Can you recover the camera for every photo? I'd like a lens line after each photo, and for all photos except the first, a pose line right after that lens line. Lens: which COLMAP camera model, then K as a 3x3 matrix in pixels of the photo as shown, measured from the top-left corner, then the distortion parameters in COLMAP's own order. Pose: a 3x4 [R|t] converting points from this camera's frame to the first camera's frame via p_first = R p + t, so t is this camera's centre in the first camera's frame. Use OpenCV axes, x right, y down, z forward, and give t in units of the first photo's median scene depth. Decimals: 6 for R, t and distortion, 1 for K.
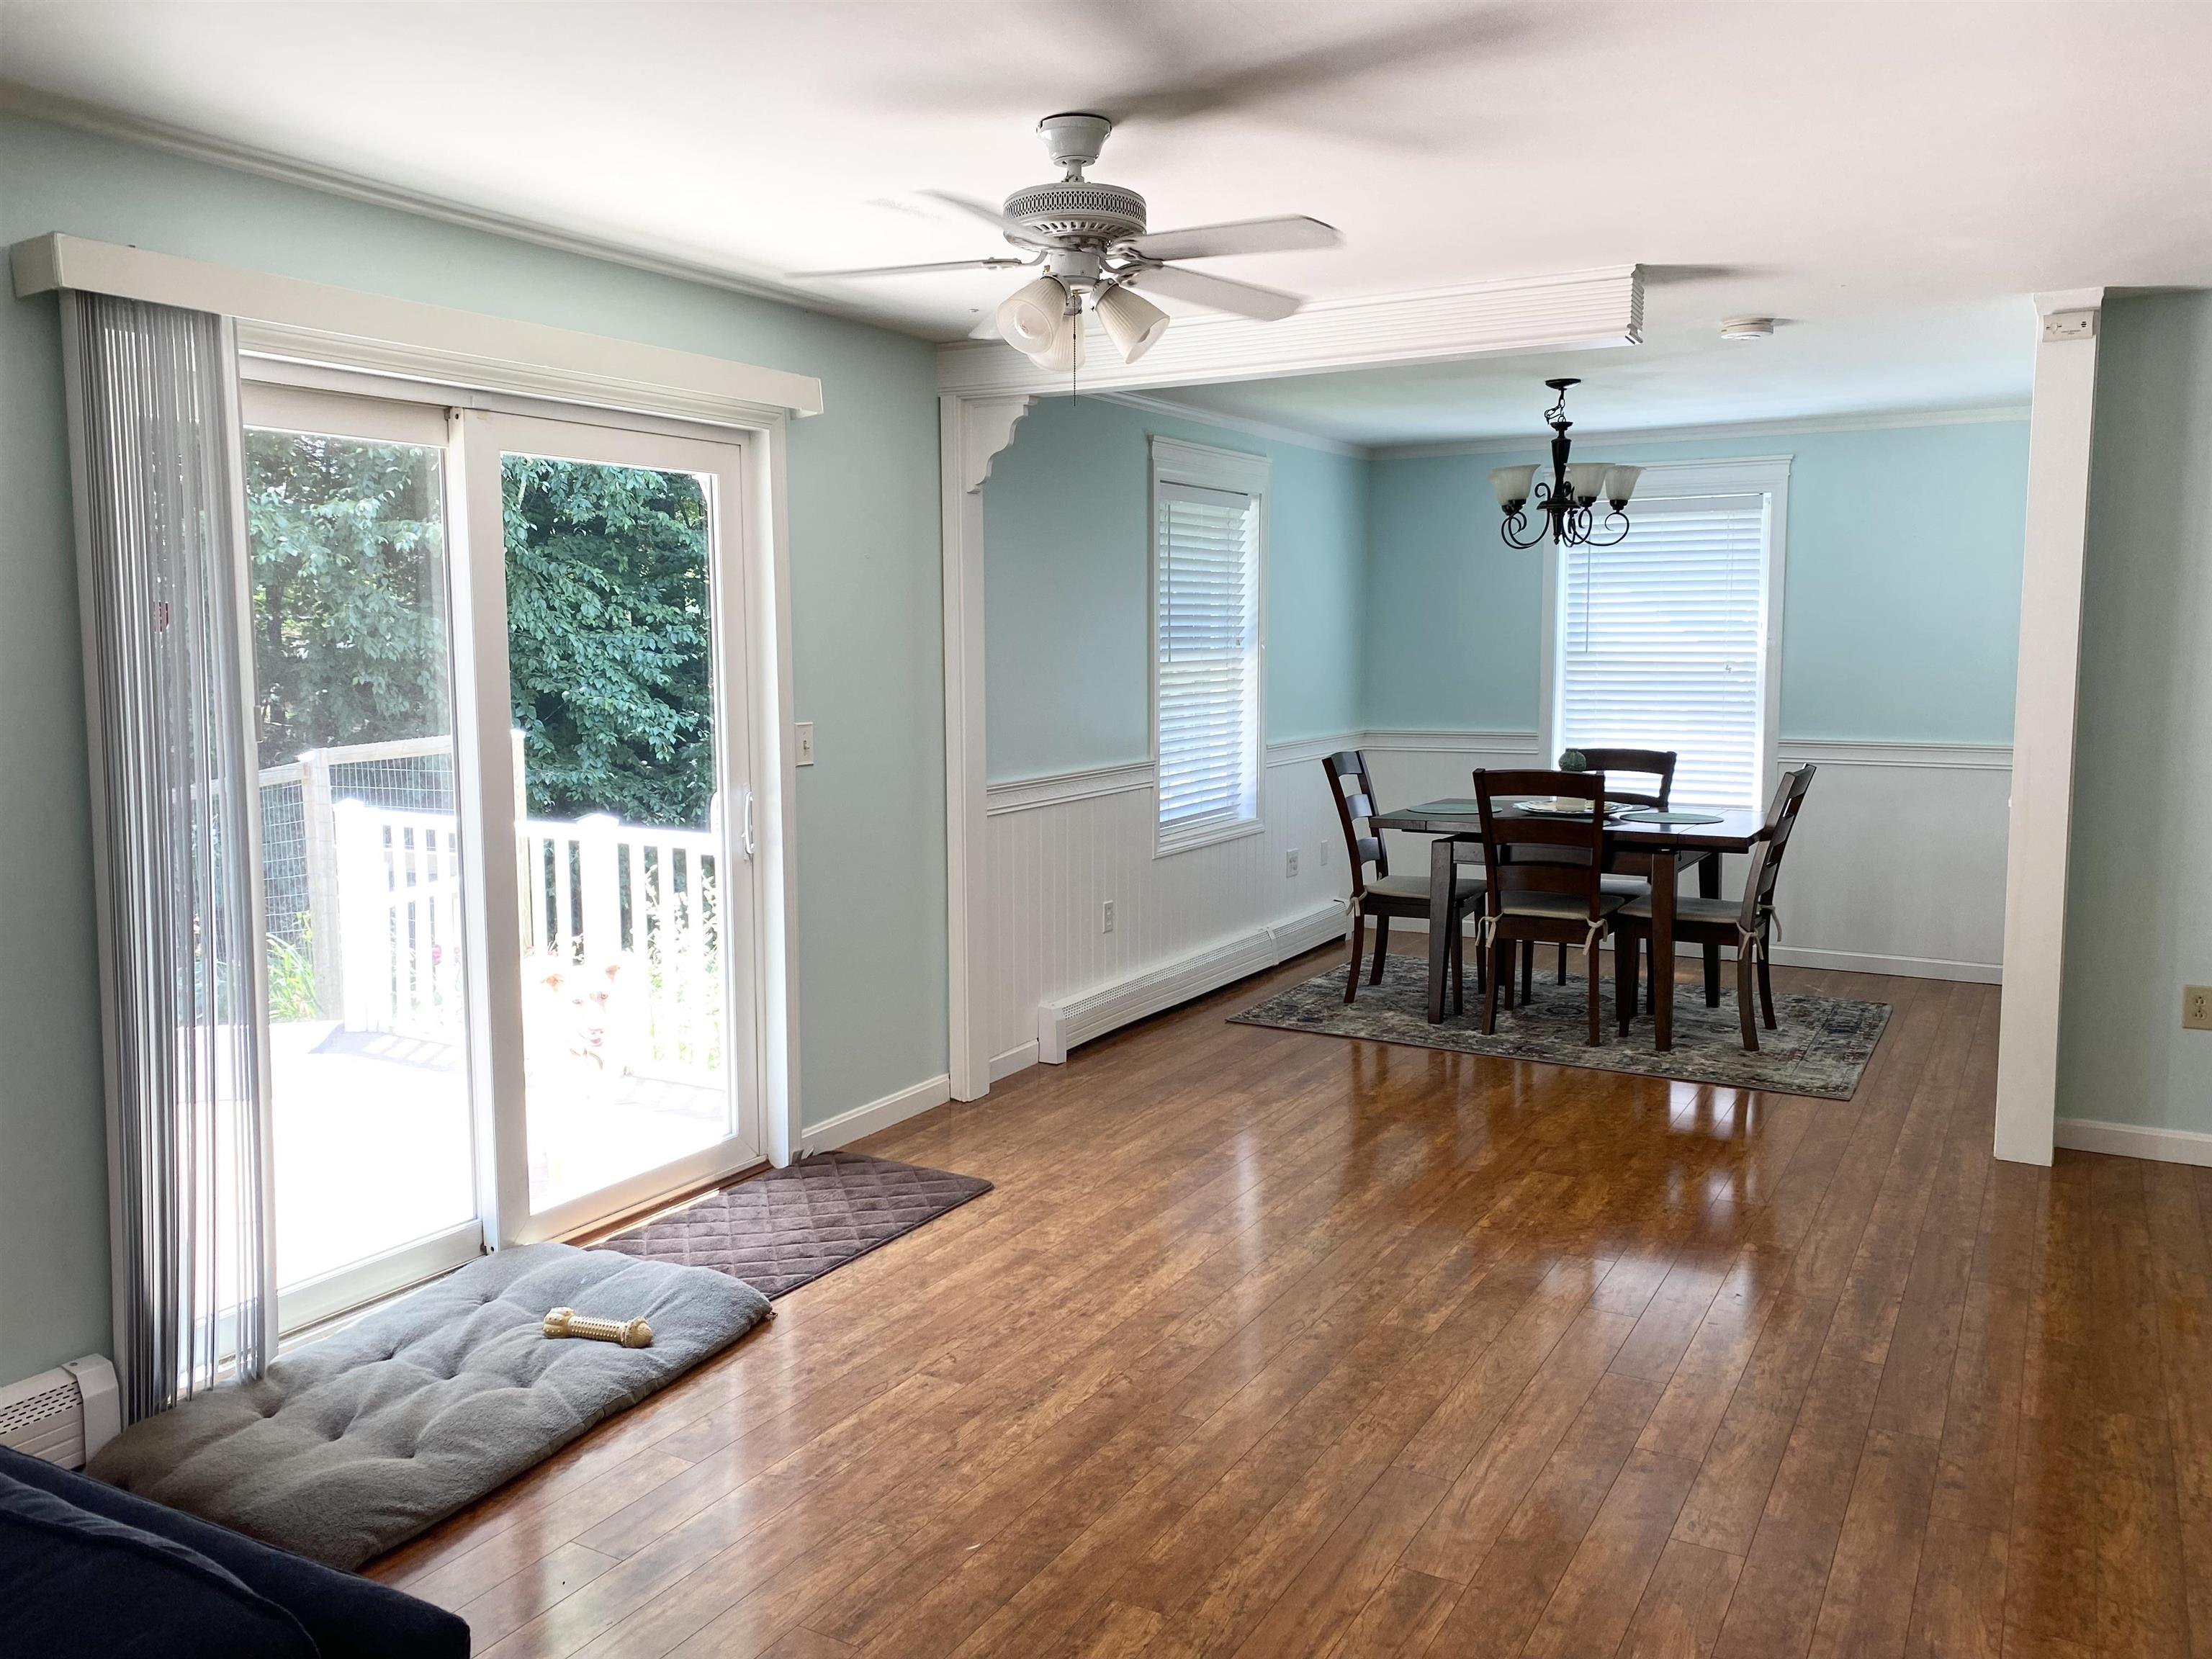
lens RADIAL K [[1694.6, 0, 1083.5], [0, 1694.6, 818.5], [0, 0, 1]] dist [0.019356, -0.002843]
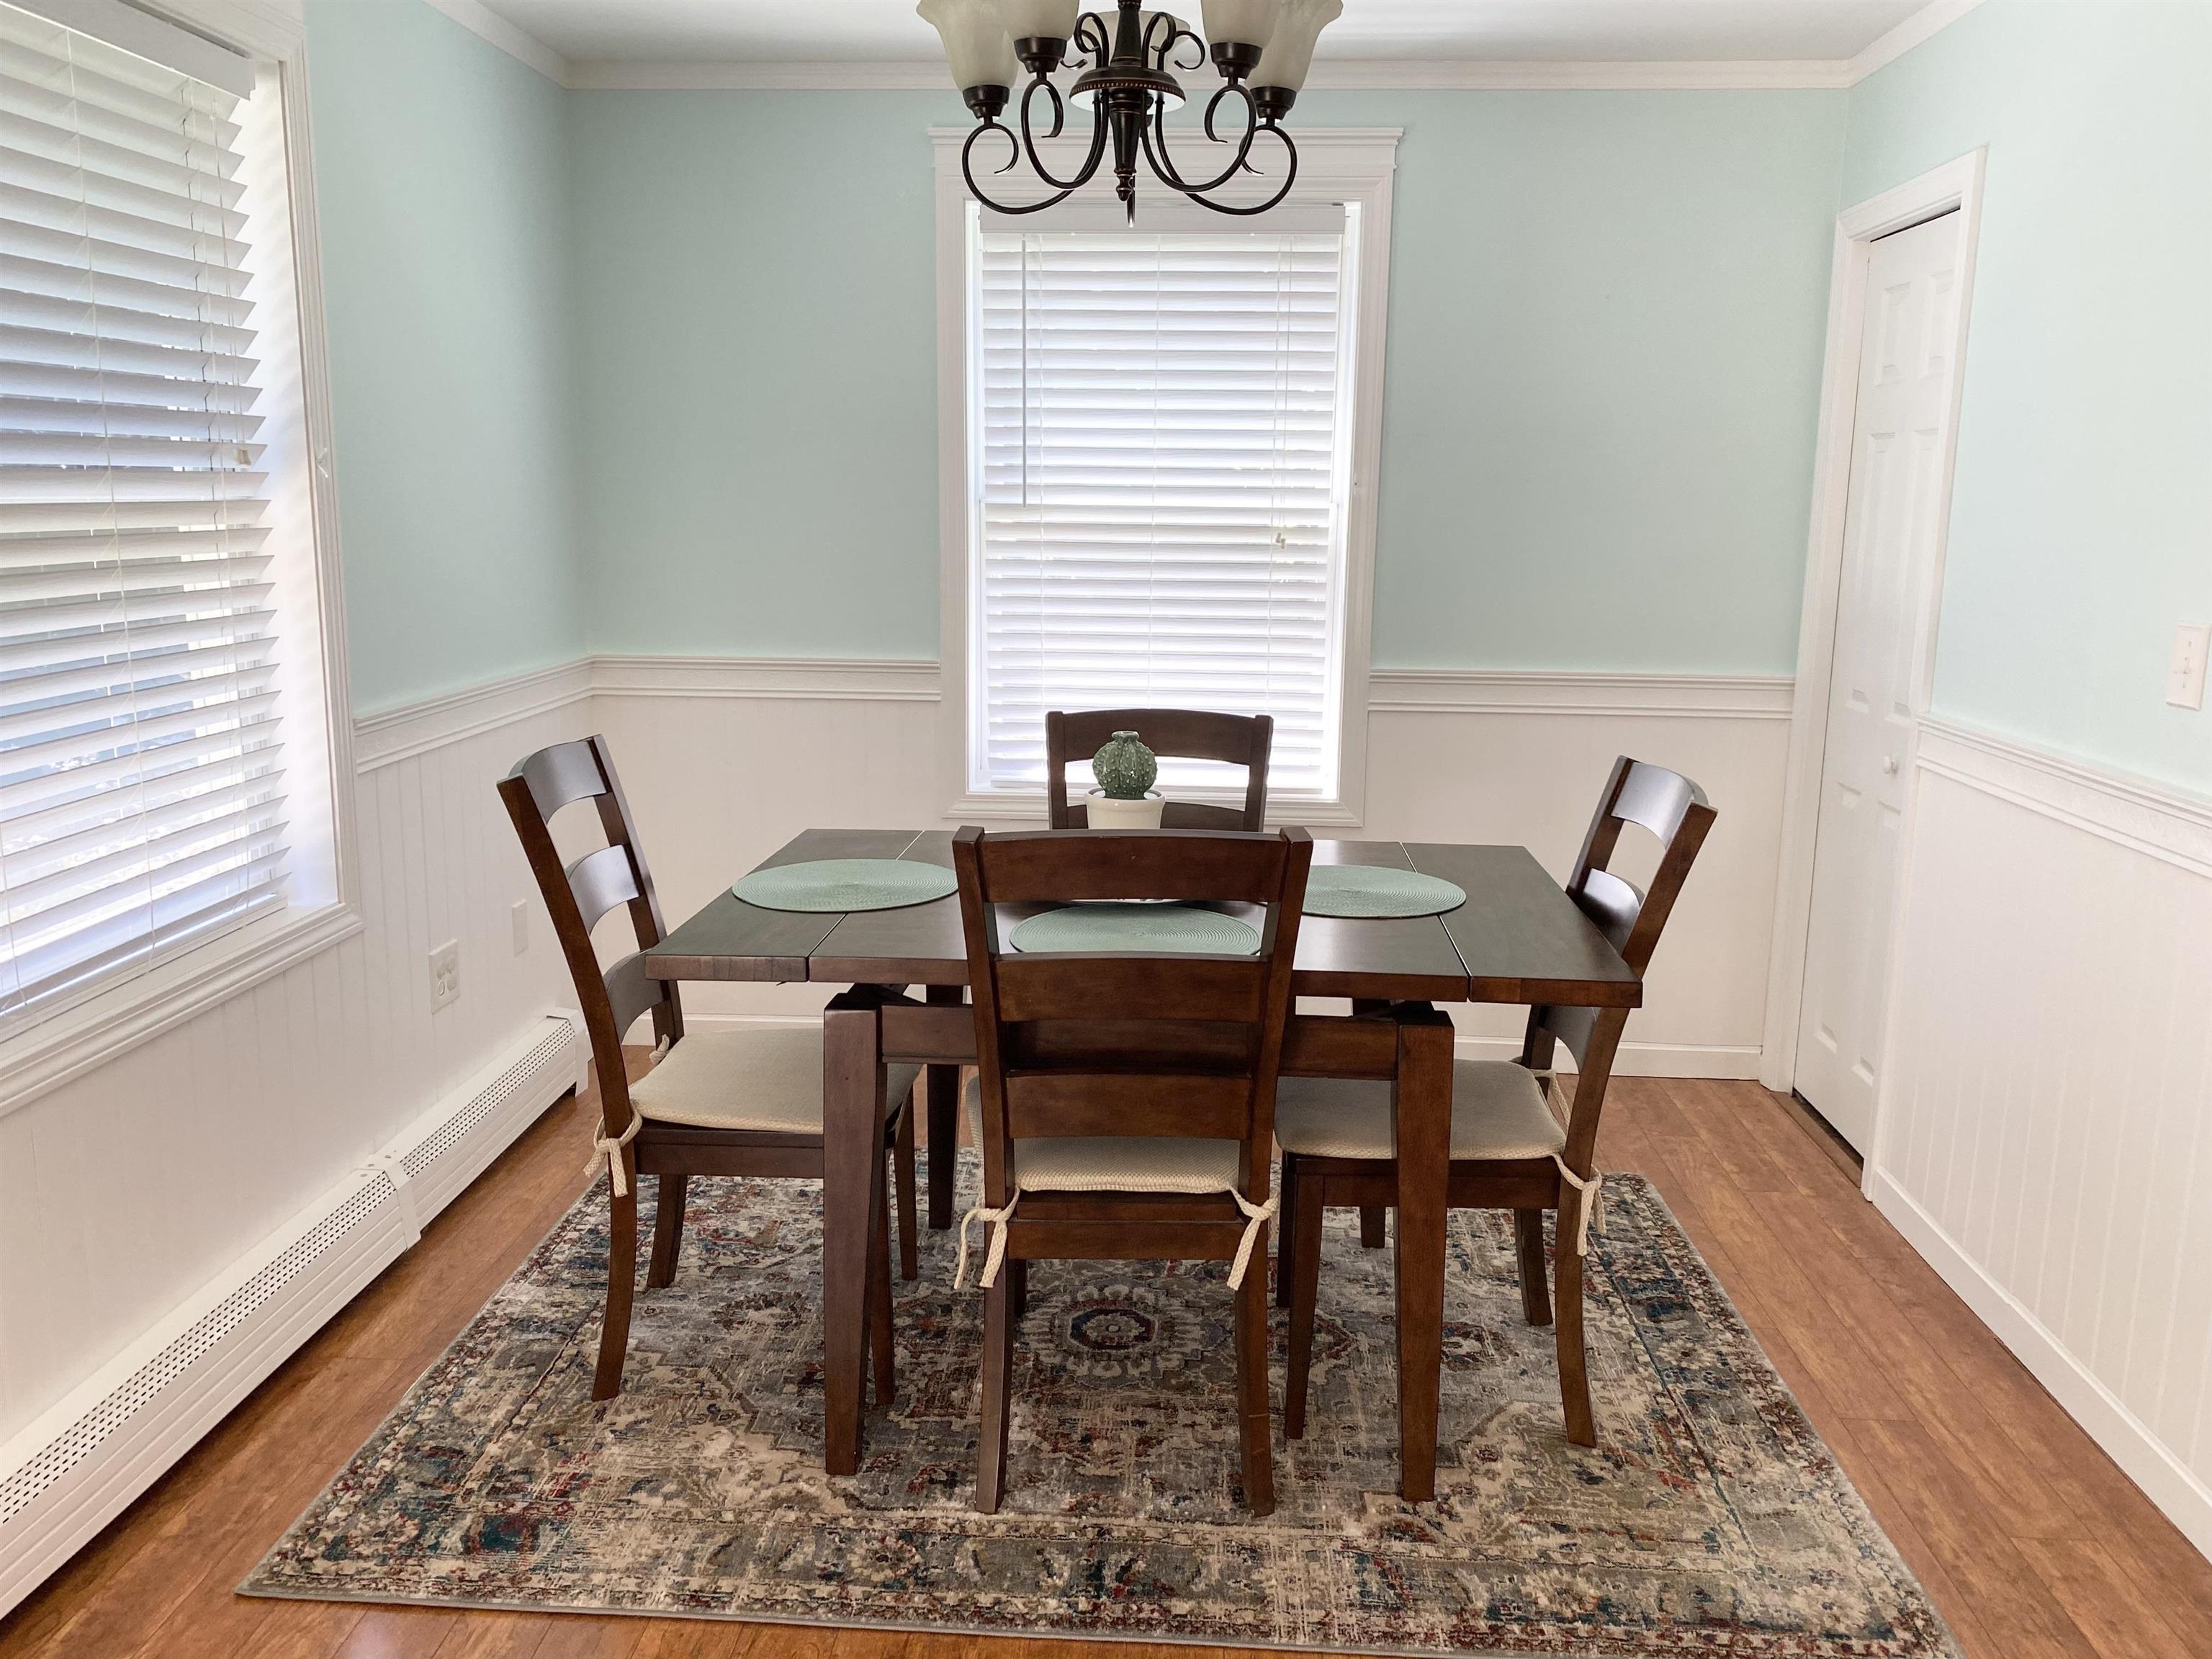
lens RADIAL K [[1694.6, 0, 1083.5], [0, 1694.6, 818.5], [0, 0, 1]] dist [0.019356, -0.002843]
pose [[0.896542, -0.064686, 0.438211, 0.087586], [0.030180, 0.995901, 0.085262, -0.051160], [-0.441930, -0.063216, 0.894819, 0.579120]]
